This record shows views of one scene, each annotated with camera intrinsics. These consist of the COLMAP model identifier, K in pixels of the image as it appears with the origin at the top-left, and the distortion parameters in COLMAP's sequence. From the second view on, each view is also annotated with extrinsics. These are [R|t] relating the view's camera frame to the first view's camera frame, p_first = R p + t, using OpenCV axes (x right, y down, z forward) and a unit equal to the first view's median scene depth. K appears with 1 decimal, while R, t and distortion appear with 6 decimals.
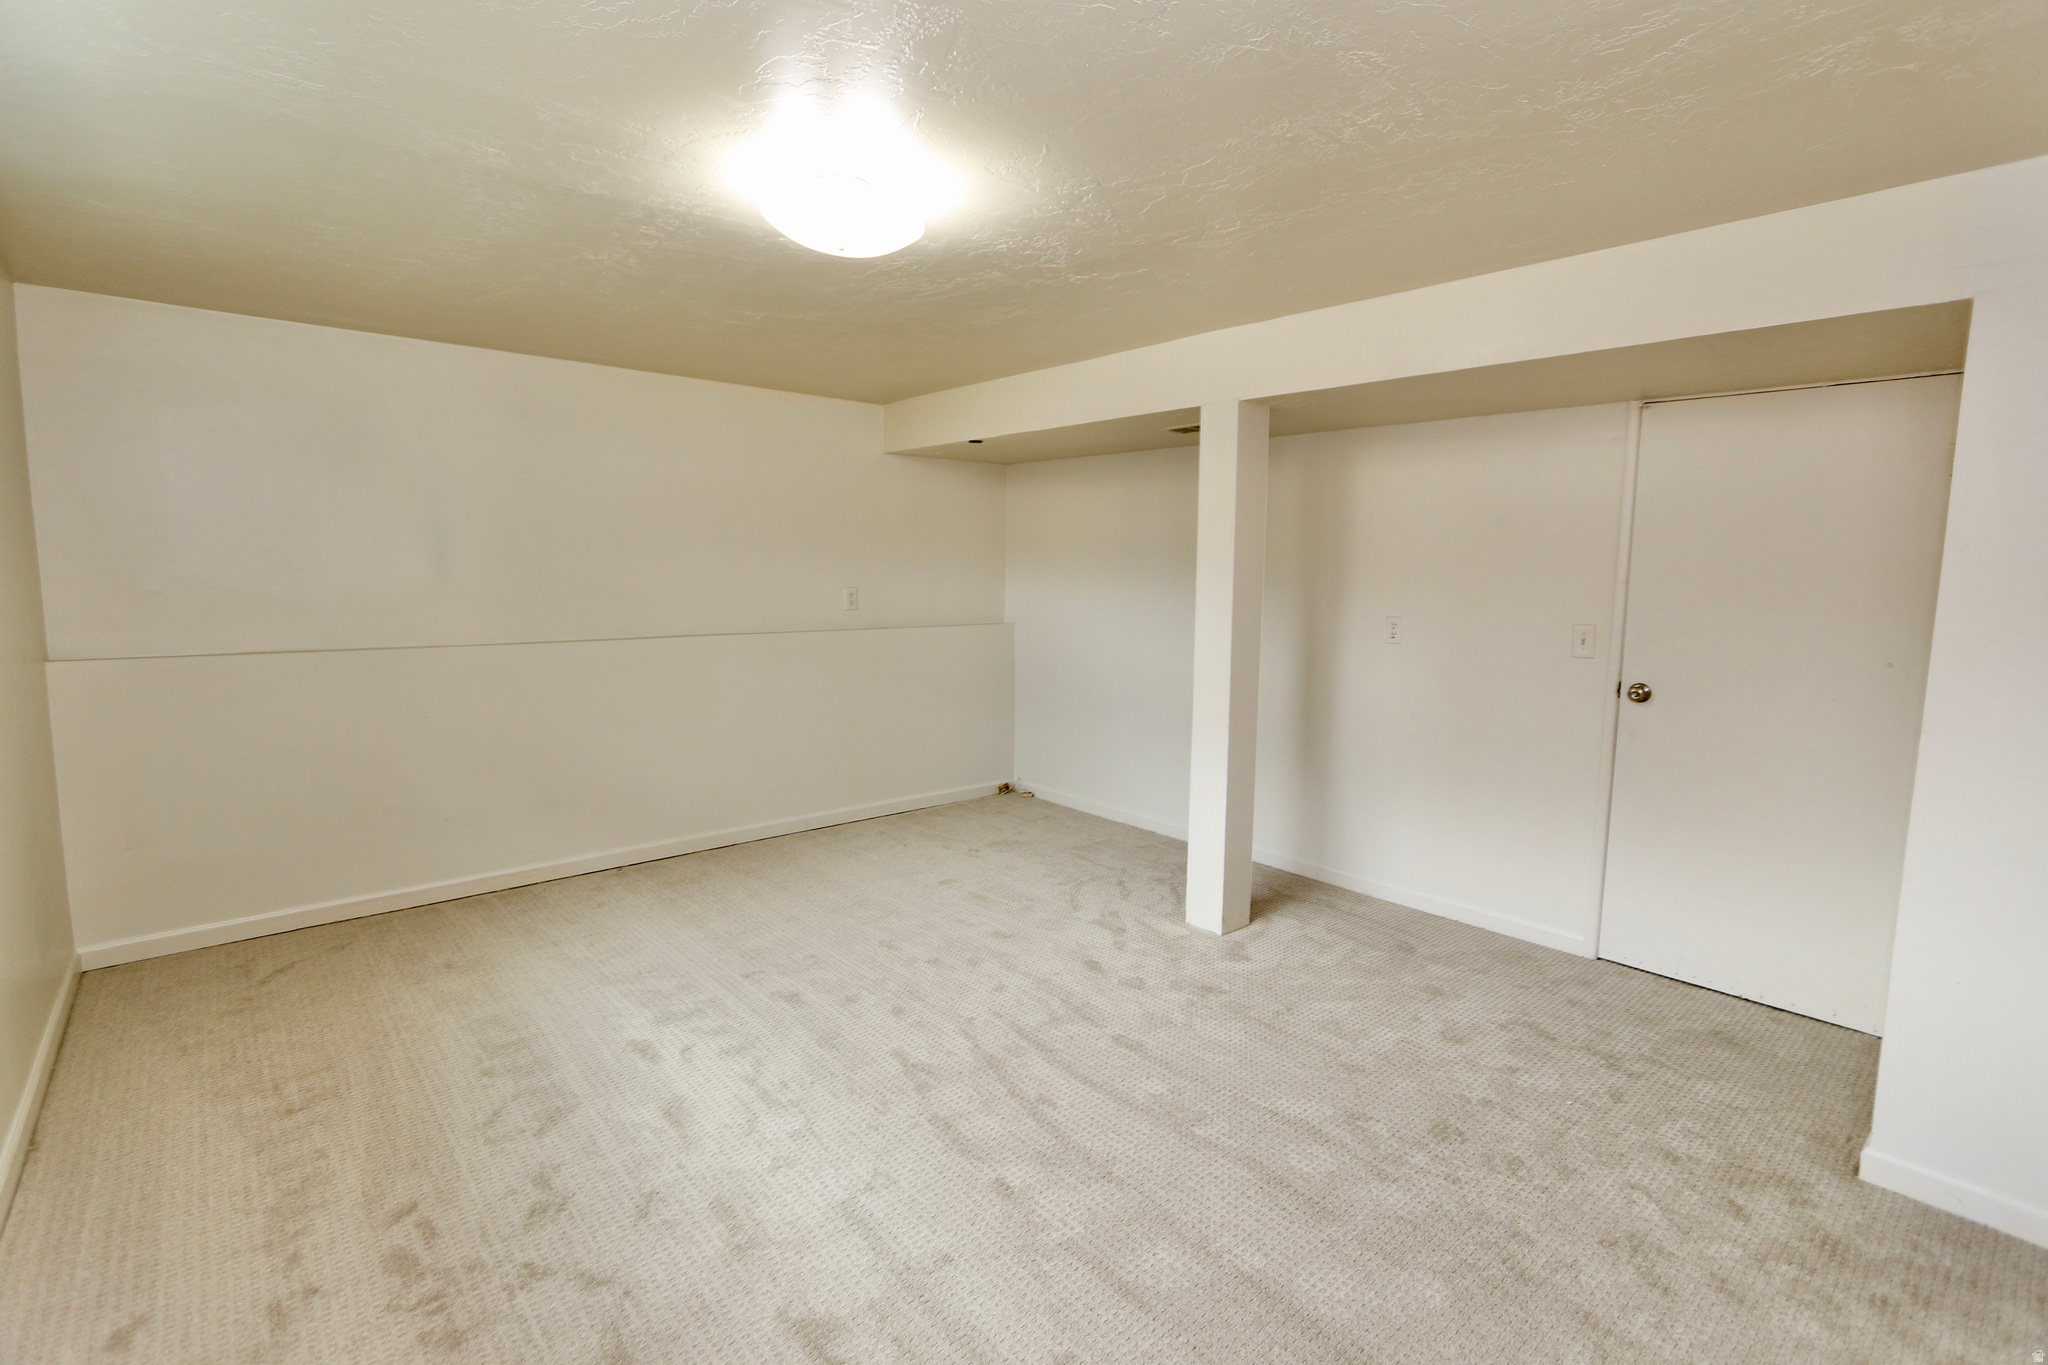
lens RADIAL K [[938.3, 0, 1020.8], [0, 938.3, 676.7], [0, 0, 1]] dist [-0.009934, 0.001237]
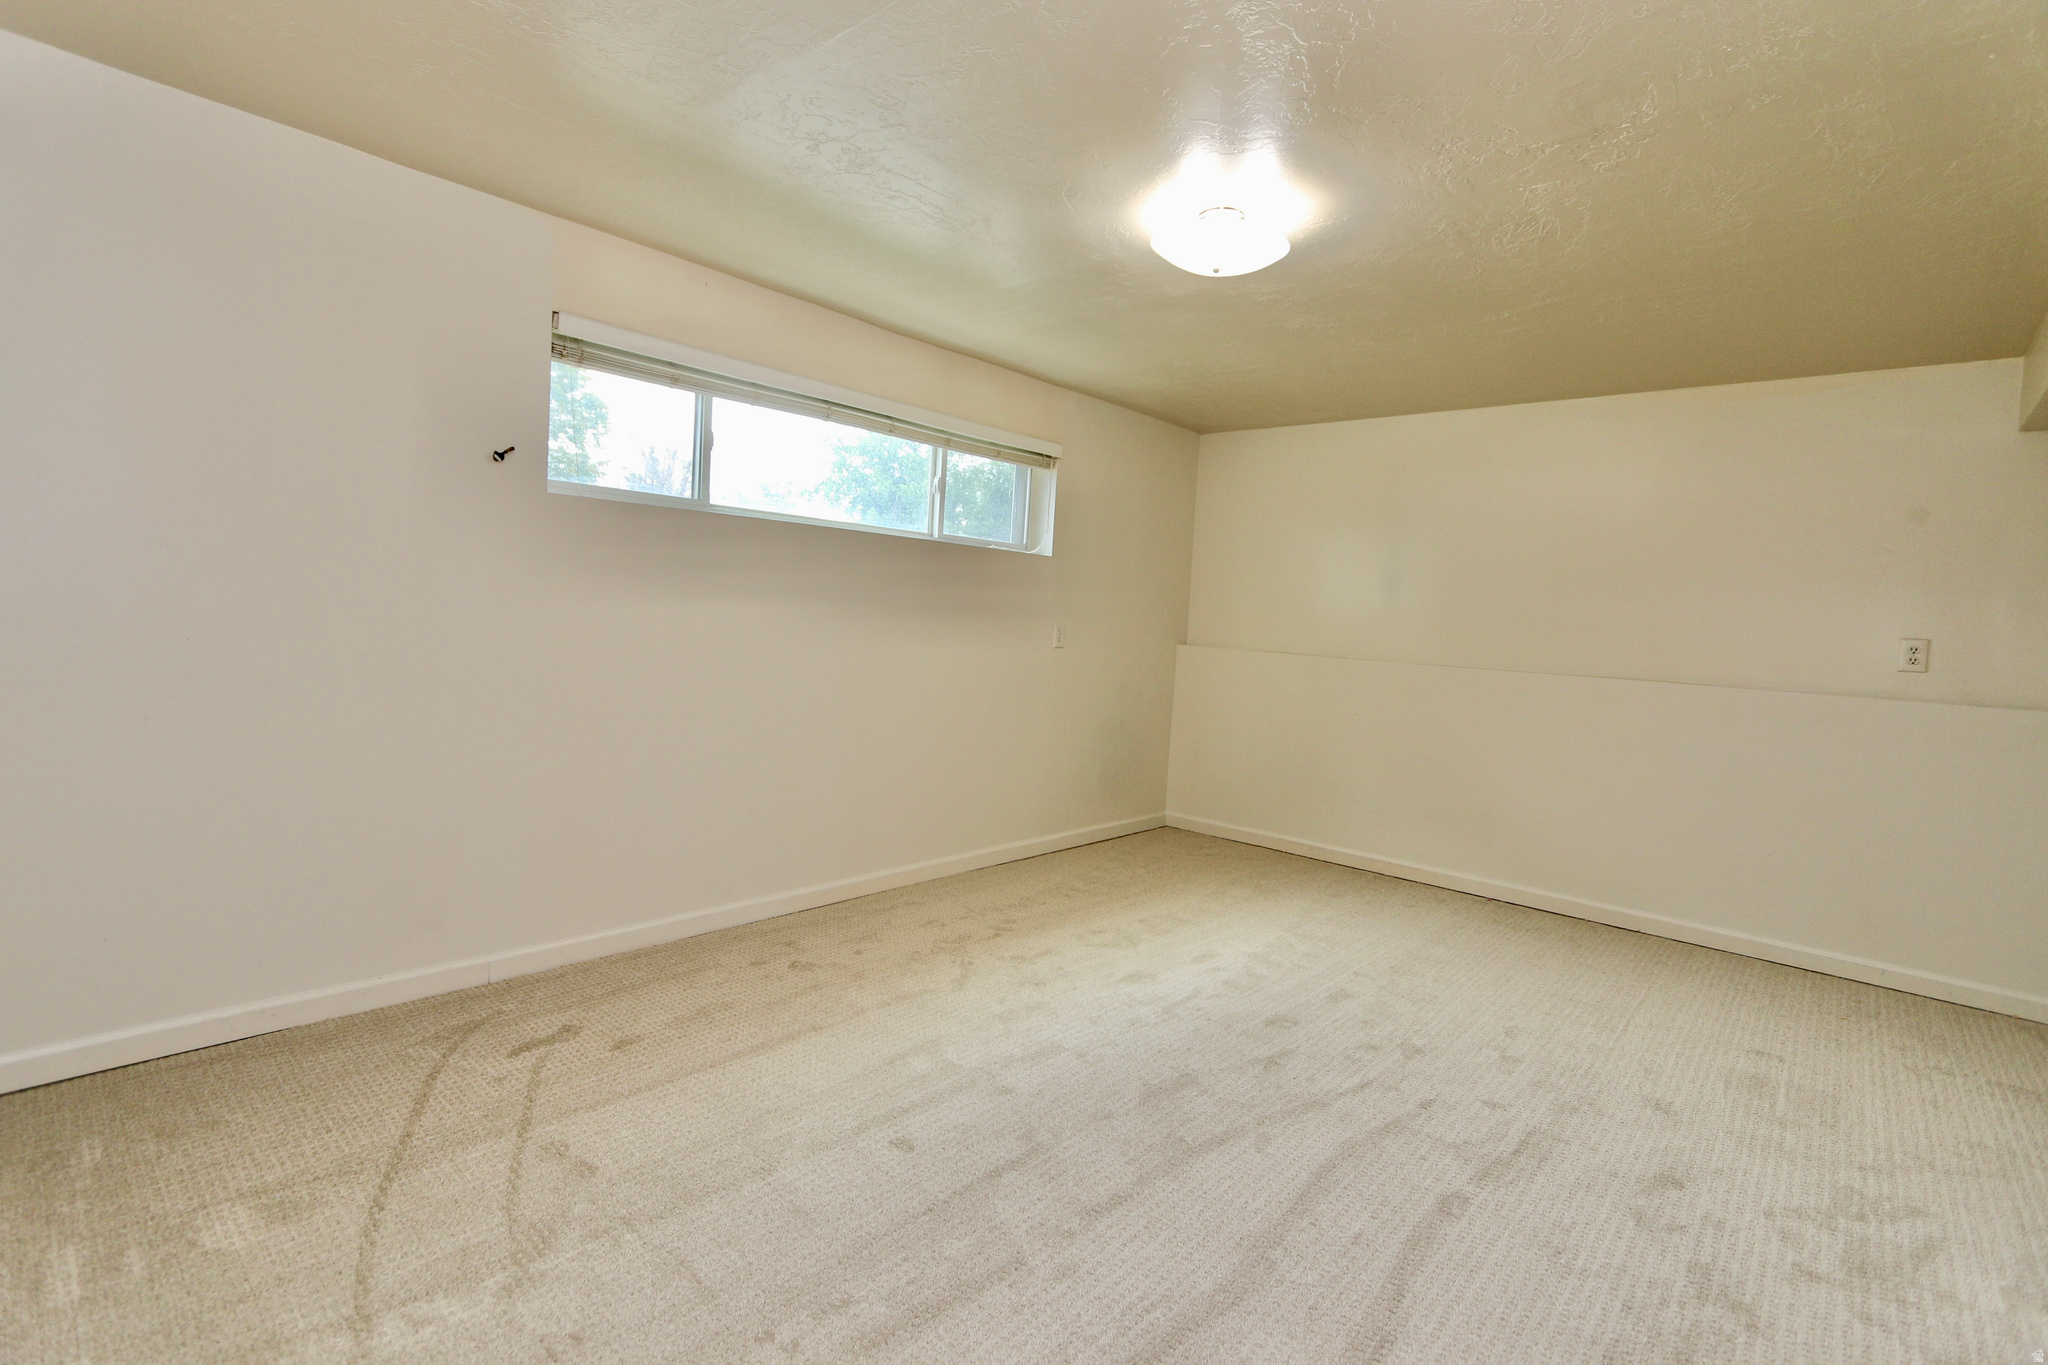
lens RADIAL K [[938.3, 0, 1020.2], [0, 938.3, 682.5], [0, 0, 1]] dist [-0.009934, 0.001237]
pose [[0.111538, 0.061369, -0.991863, 0.726649], [-0.172680, 0.984105, 0.041470, 0.033481], [0.978642, 0.166649, 0.120362, 0.520828]]
